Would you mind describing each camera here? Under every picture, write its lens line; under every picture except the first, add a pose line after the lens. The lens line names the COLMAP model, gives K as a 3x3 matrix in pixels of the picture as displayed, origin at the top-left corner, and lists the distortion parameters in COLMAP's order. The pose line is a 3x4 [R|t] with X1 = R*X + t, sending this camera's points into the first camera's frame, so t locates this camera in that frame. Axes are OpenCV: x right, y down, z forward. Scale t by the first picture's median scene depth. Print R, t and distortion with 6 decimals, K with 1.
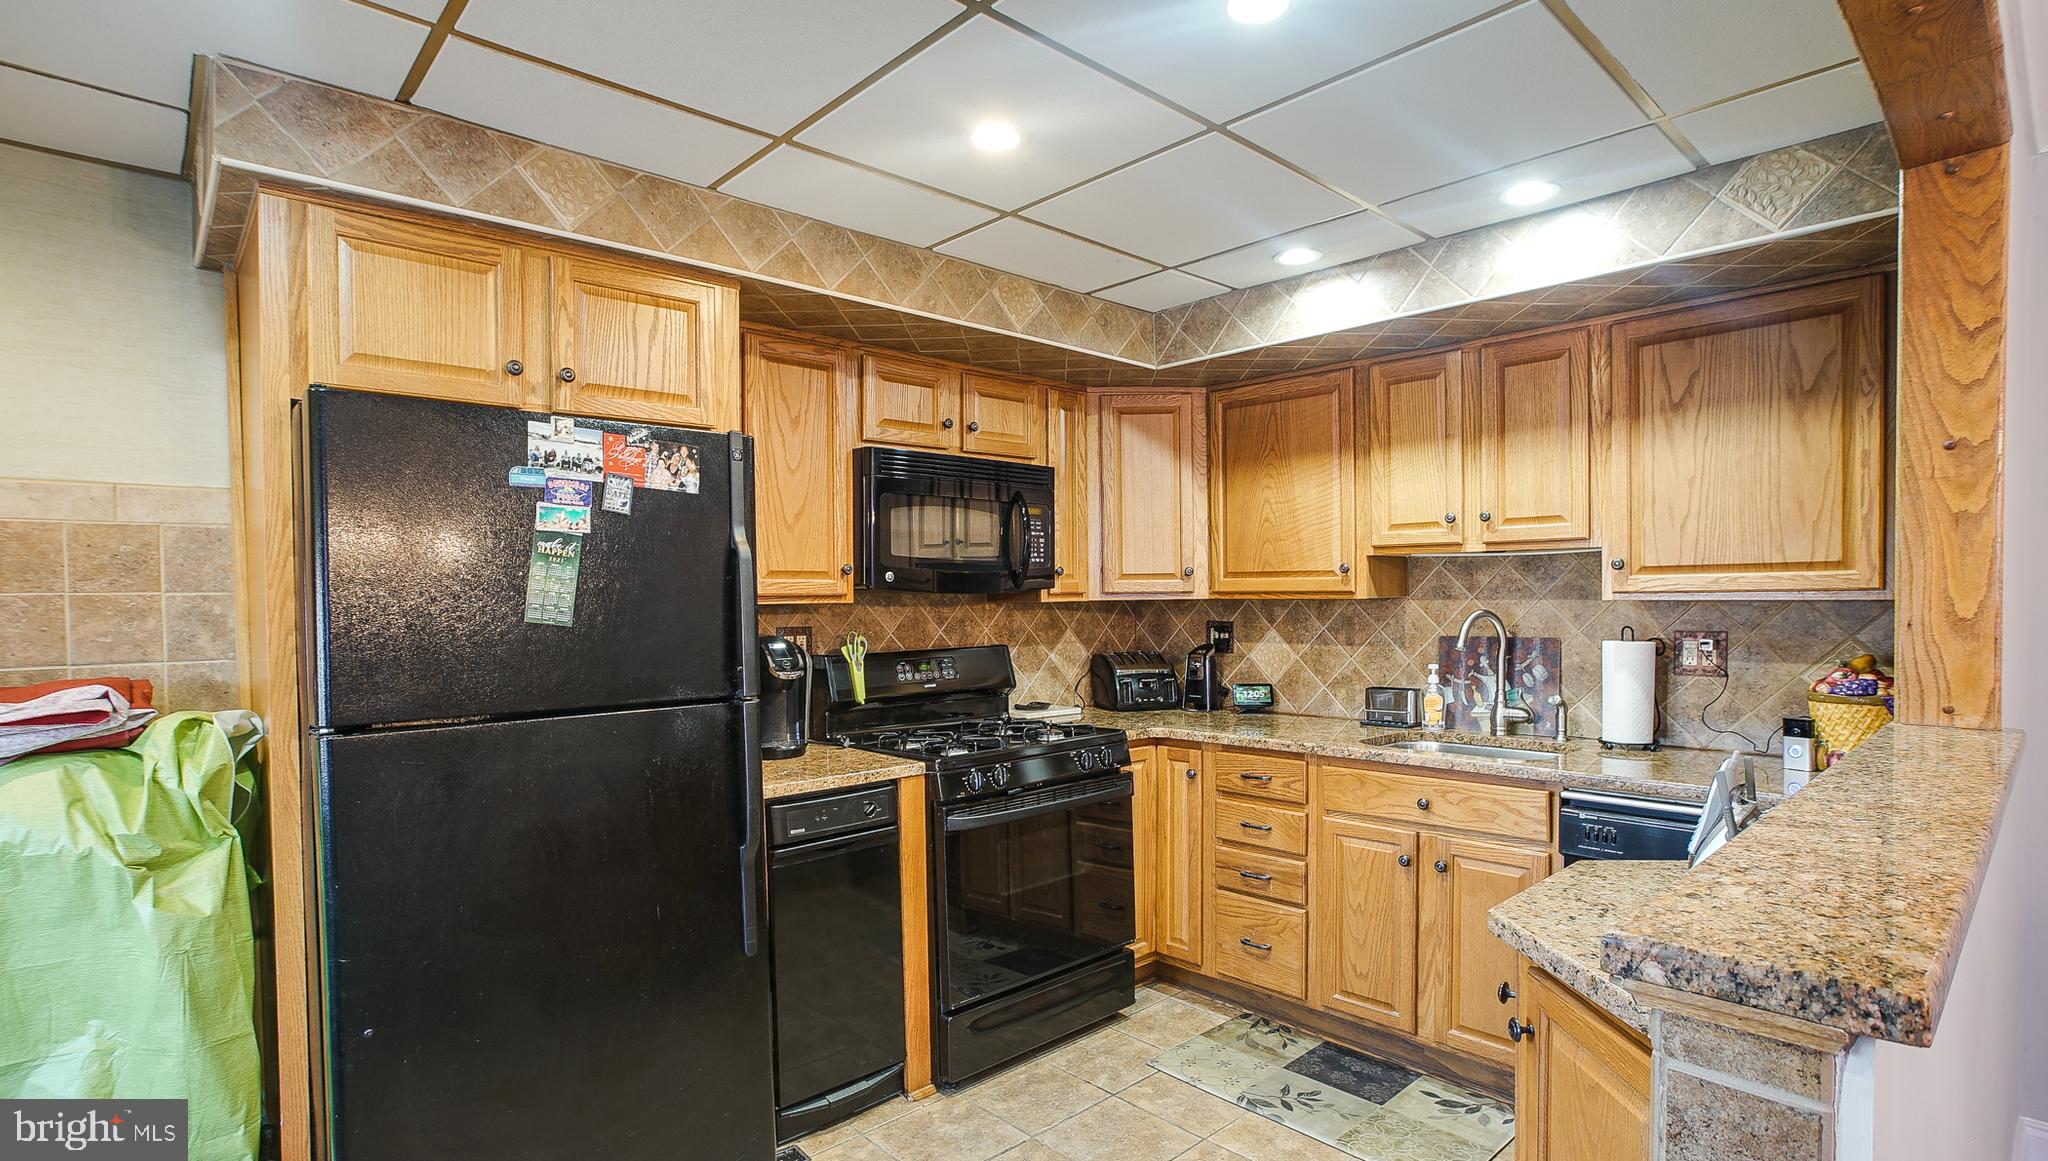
lens RADIAL K [[1024.8, 0, 1028.2], [0, 1024.8, 618.9], [0, 0, 1]] dist [-0.001070, 0.003029]
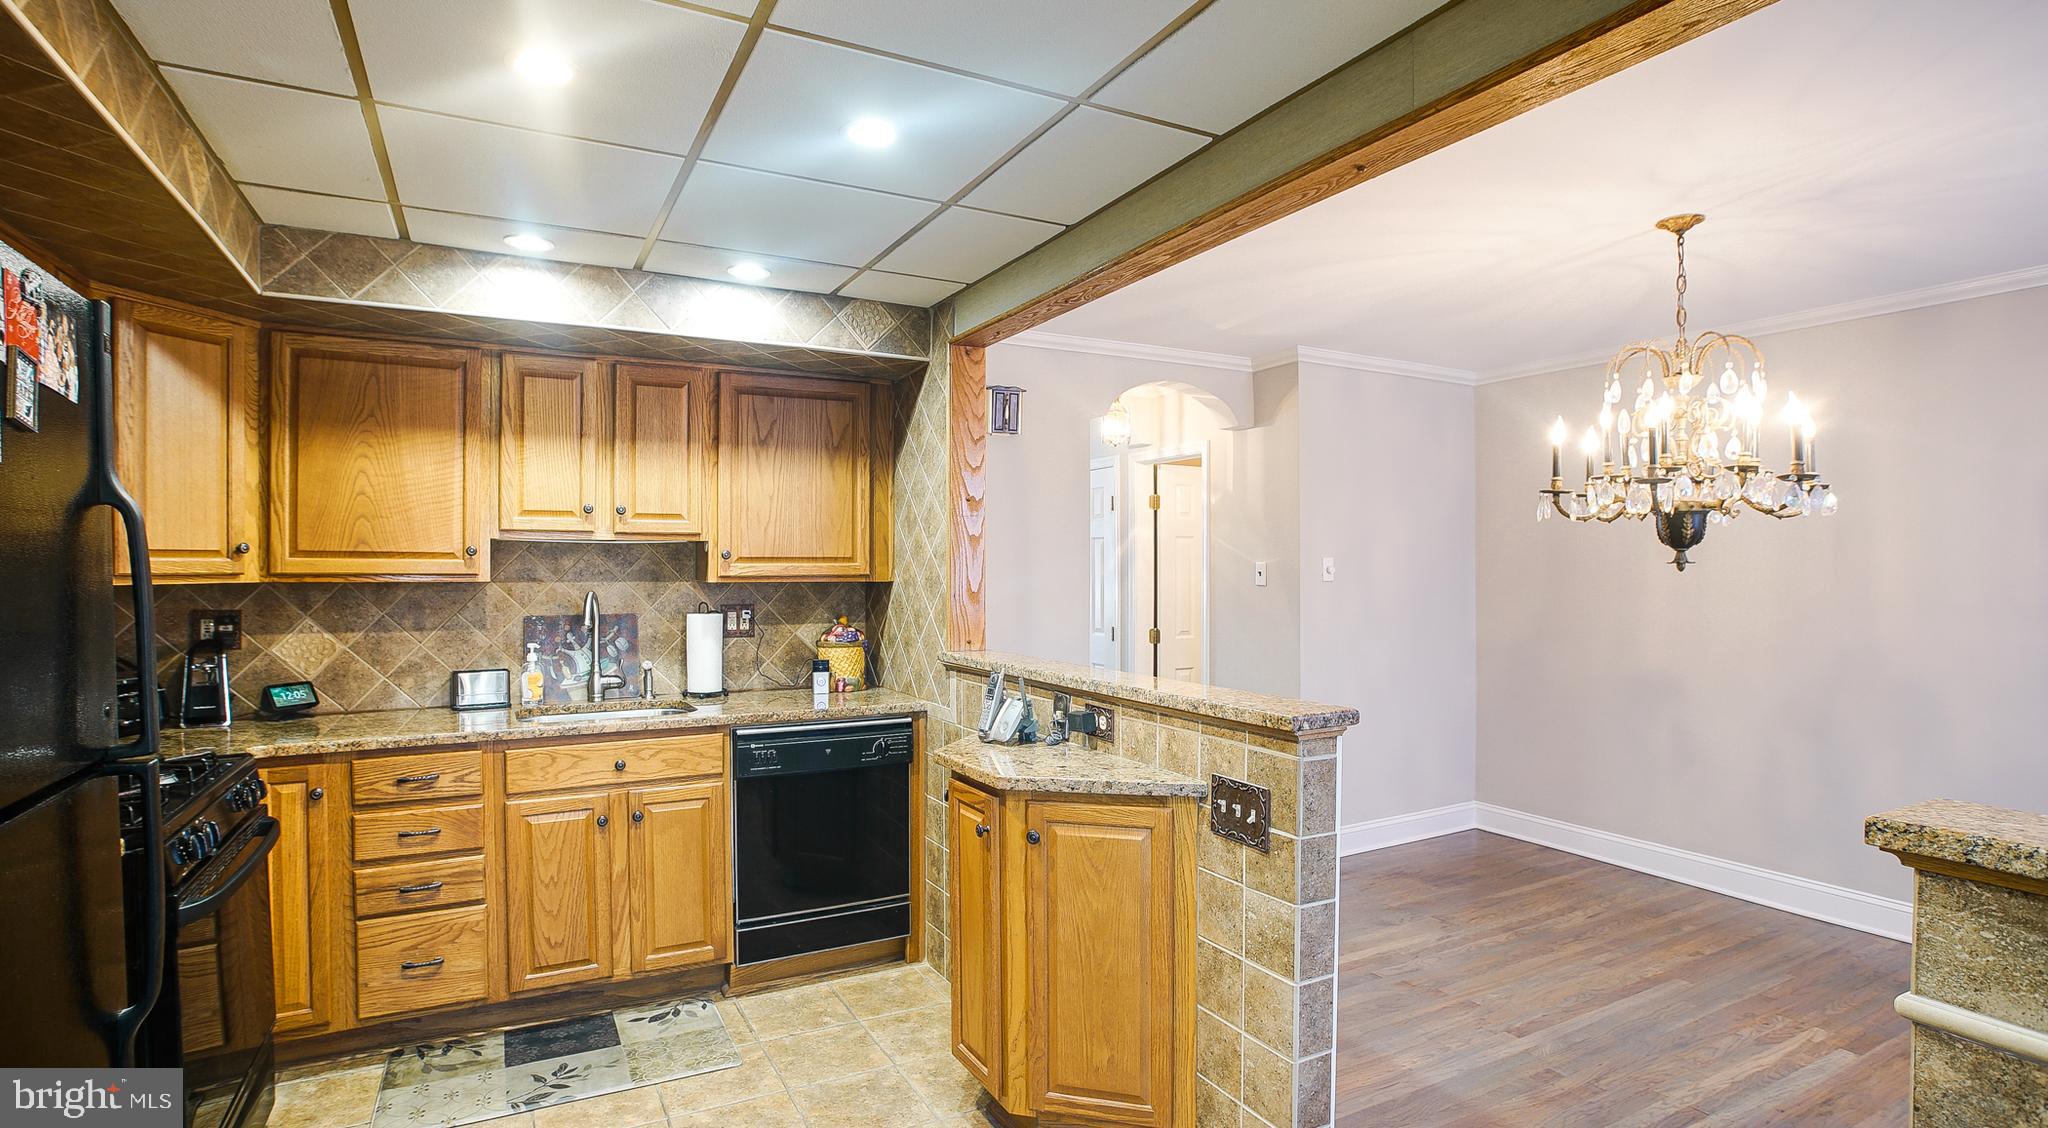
lens RADIAL K [[1003.3, 0, 1022.6], [0, 1003.3, 569.9], [0, 0, 1]] dist [-0.003148, 0.001340]
pose [[0.284851, 0.007083, 0.958546, -0.496263], [0.019988, 0.999711, -0.013327, -0.008337], [-0.958363, 0.022956, 0.284627, 0.240662]]
